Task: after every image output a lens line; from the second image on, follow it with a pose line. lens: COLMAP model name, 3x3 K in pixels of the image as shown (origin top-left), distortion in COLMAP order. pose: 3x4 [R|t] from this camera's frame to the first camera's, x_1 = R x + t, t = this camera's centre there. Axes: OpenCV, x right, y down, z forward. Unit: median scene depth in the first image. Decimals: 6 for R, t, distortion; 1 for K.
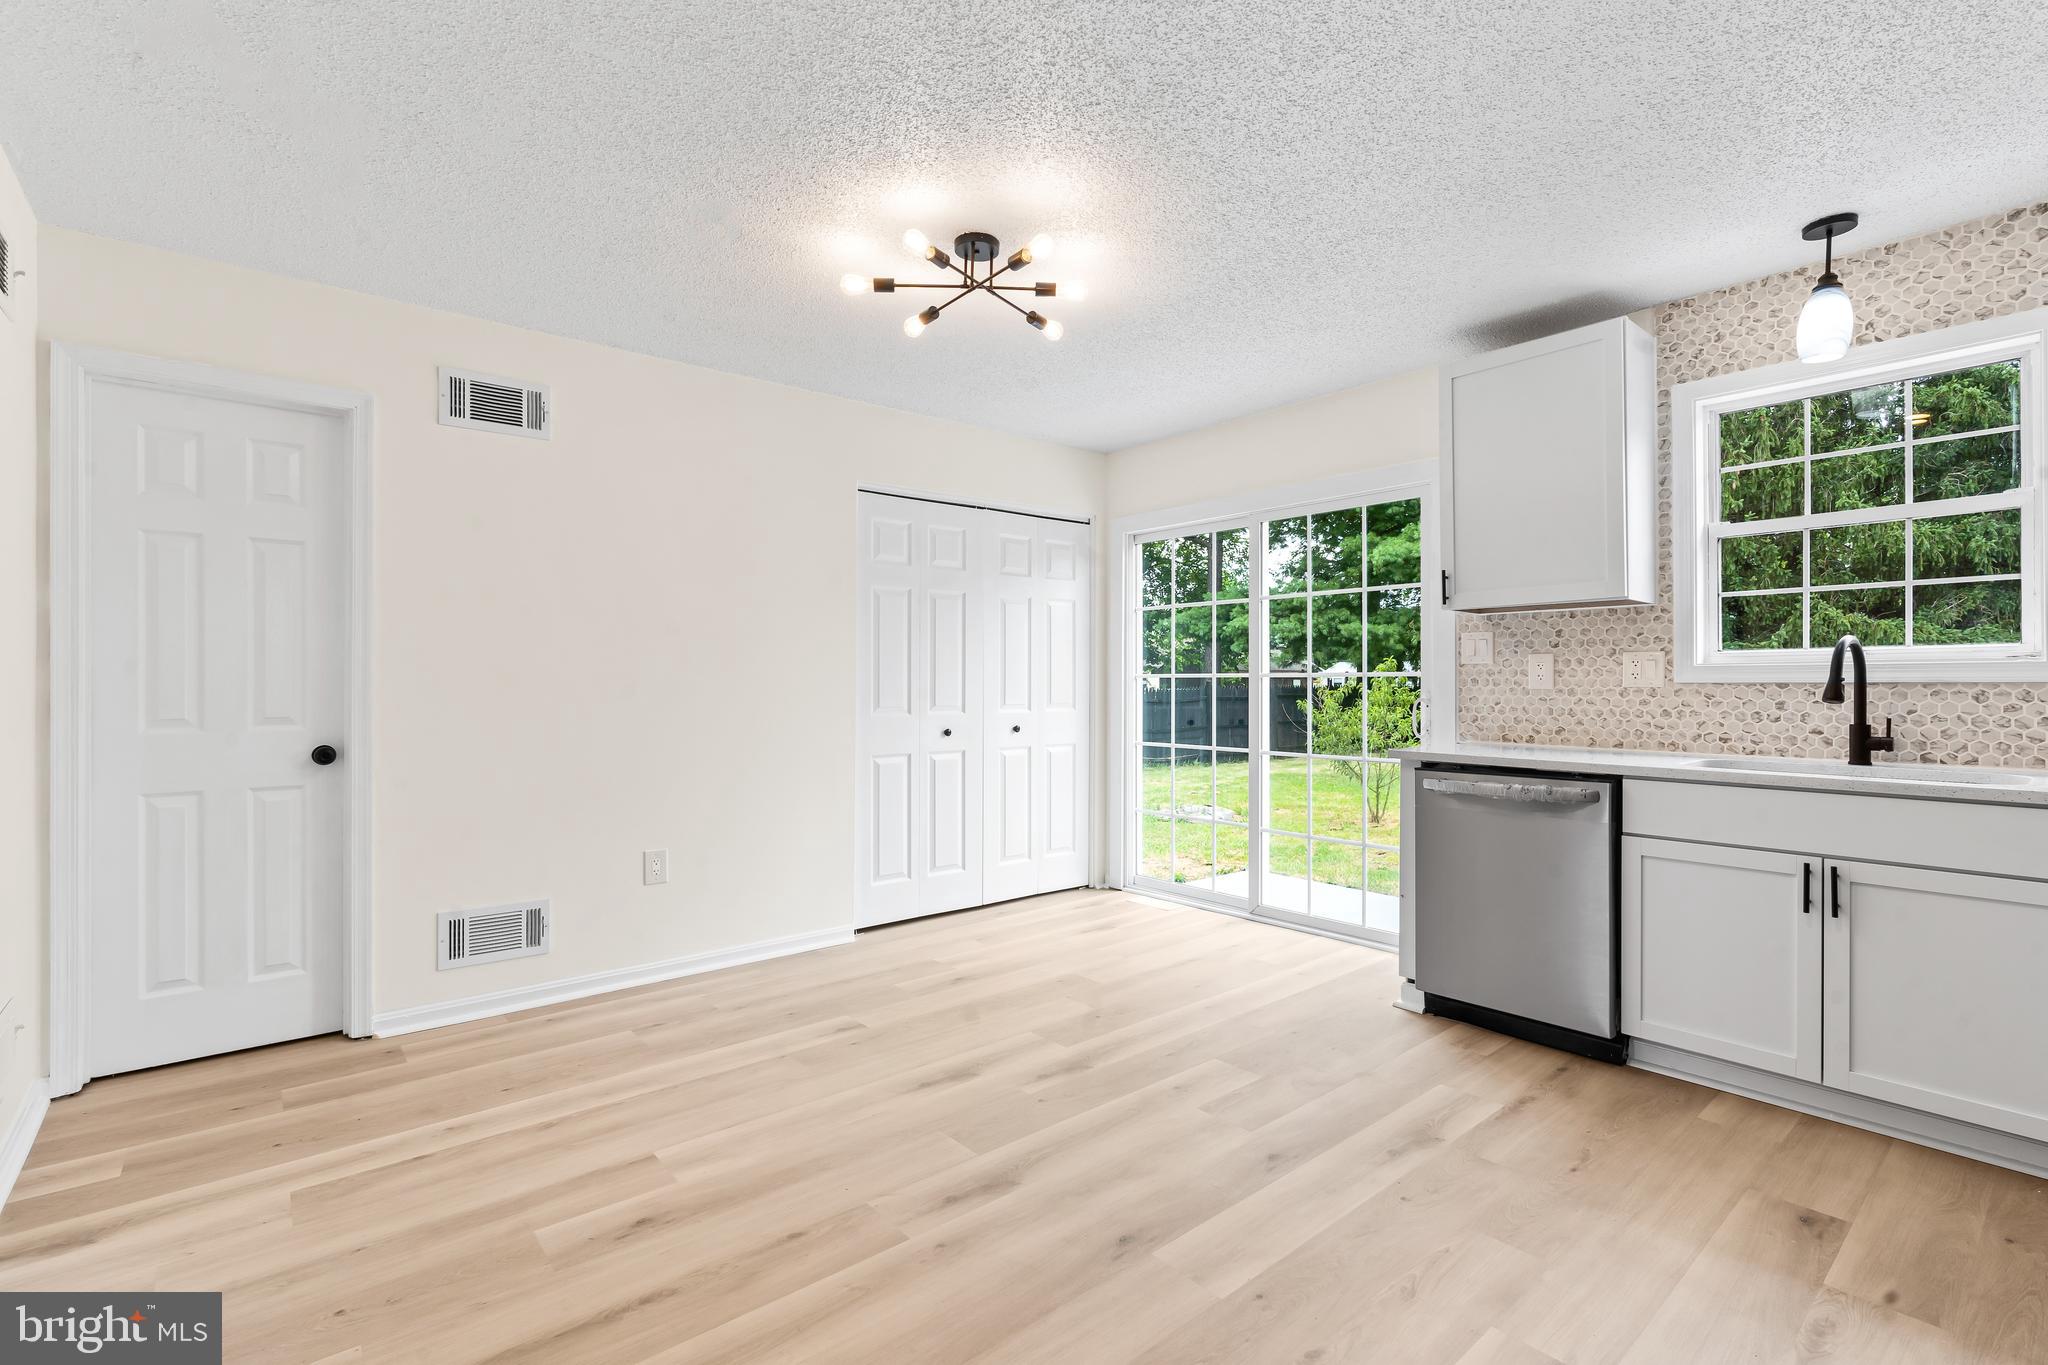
lens RADIAL K [[933.8, 0, 1031.2], [0, 933.8, 685.1], [0, 0, 1]] dist [-0.007742, 0.002469]
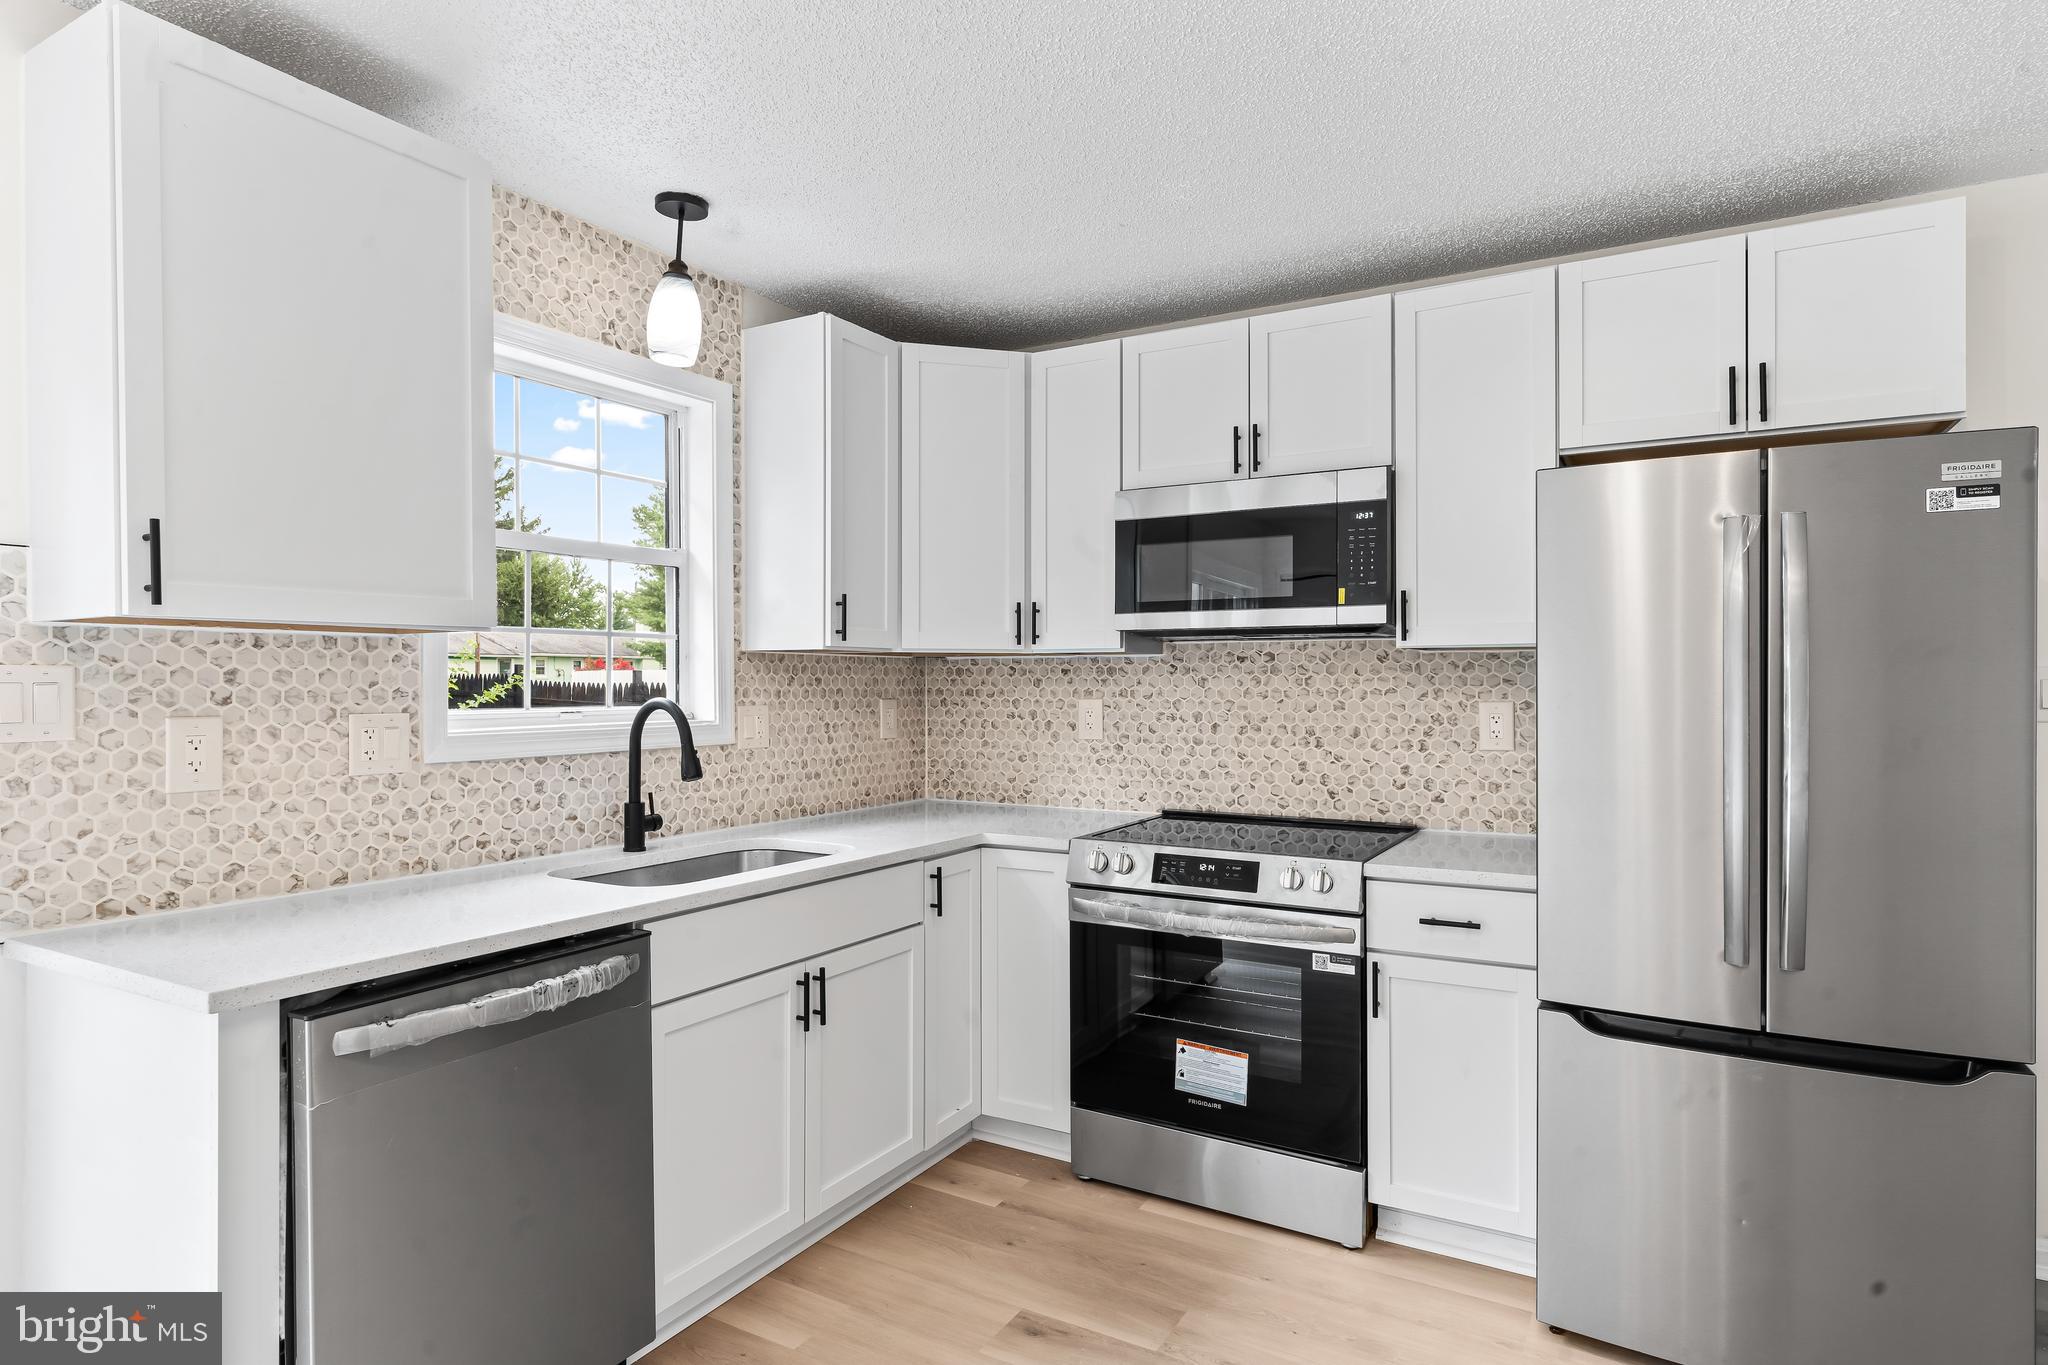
lens RADIAL K [[1124.8, 0, 1021.3], [0, 1124.8, 687.1], [0, 0, 1]] dist [-0.000112, 0.000755]
pose [[-0.335849, -0.001139, 0.941915, -0.162055], [0.003027, 0.999993, 0.002289, -0.057223], [-0.941911, 0.003620, -0.335843, 0.919322]]
